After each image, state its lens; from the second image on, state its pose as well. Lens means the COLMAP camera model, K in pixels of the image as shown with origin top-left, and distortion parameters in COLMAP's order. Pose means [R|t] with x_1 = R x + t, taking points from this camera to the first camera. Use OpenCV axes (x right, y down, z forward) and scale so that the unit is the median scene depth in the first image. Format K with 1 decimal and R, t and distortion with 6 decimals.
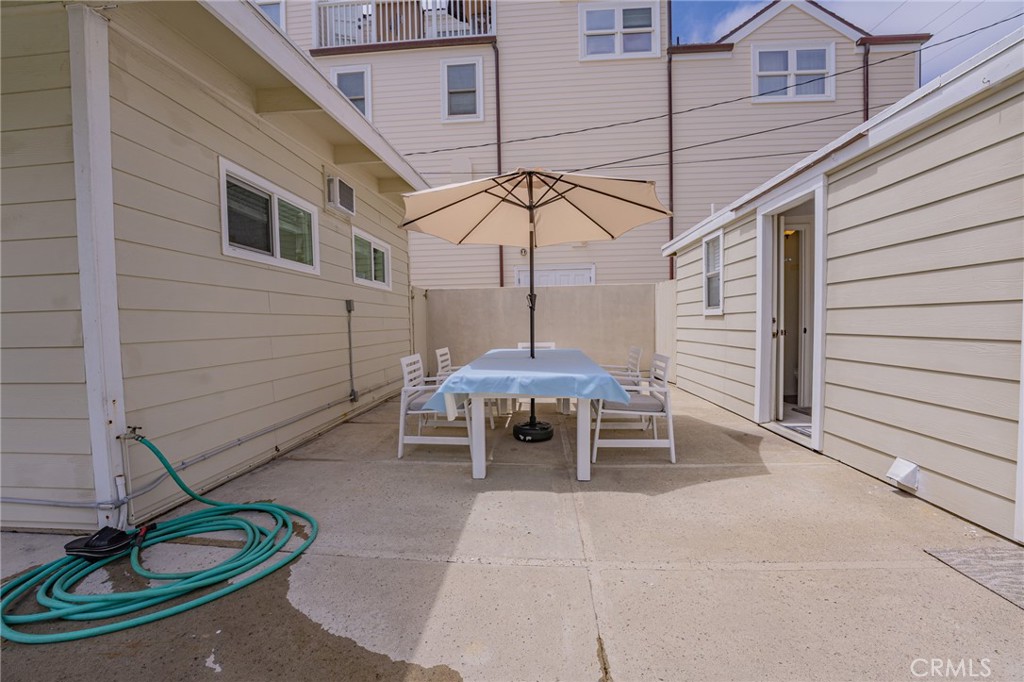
lens RADIAL K [[416.5, 0, 507.0], [0, 416.5, 342.3], [0, 0, 1]] dist [-0.026252, 0.002327]
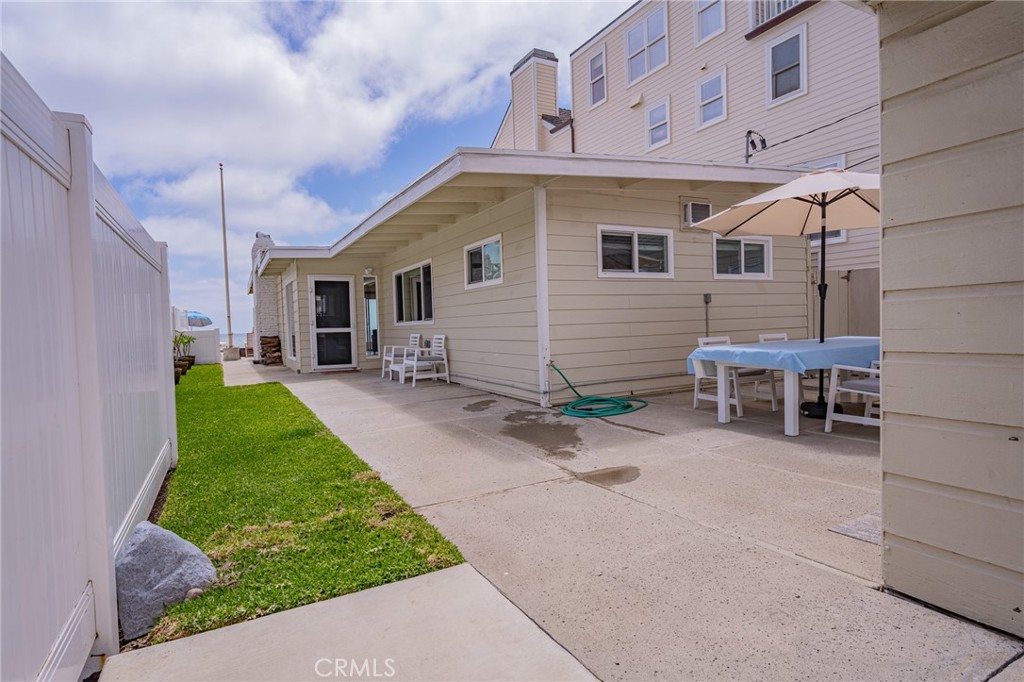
lens RADIAL K [[543.9, 0, 509.2], [0, 543.9, 343.8], [0, 0, 1]] dist [0.005393, 0.000795]
pose [[0.532132, 0.033934, -0.845981, 1.565130], [-0.016750, 0.999423, 0.029553, 0.023355], [0.846496, -0.001556, 0.532393, -0.847380]]
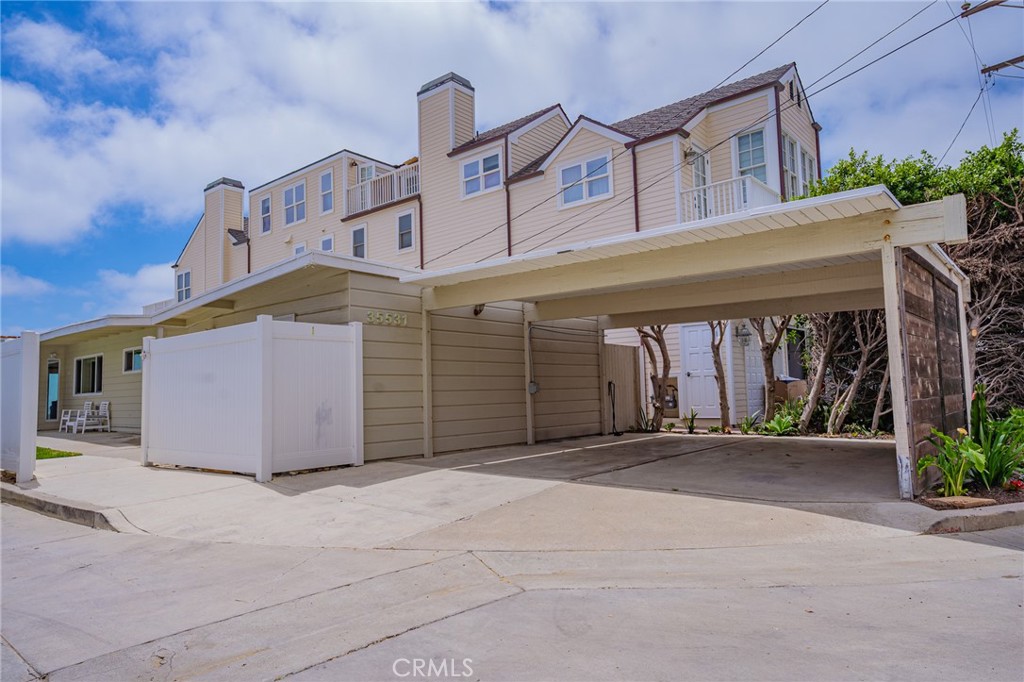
lens RADIAL K [[630.5, 0, 512.4], [0, 630.5, 344.1], [0, 0, 1]] dist [0.027721, -0.002168]
pose [[0.807850, -0.044282, -0.587722, 6.691568], [-0.014020, 0.995448, -0.094273, 0.053483], [0.589221, 0.084398, 0.803552, -2.569948]]
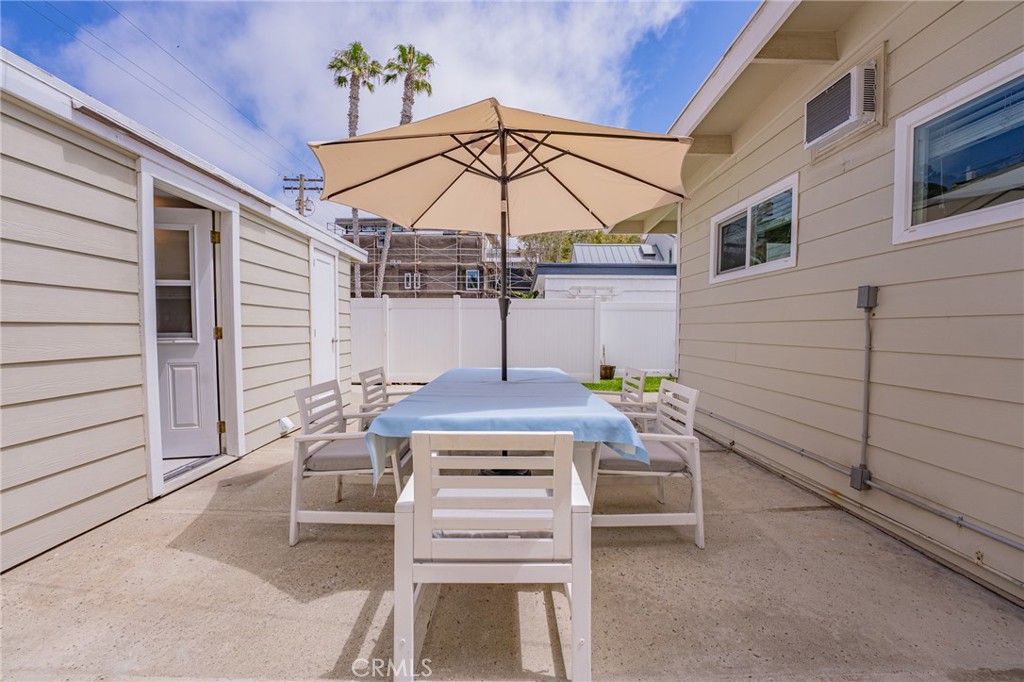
lens RADIAL K [[416.5, 0, 514.2], [0, 416.5, 344.5], [0, 0, 1]] dist [-0.026252, 0.002327]
pose [[-0.995577, 0.017824, -0.092244, 0.210294], [0.010000, 0.996365, 0.084594, -0.176342], [0.093416, 0.083297, -0.992137, 3.294582]]
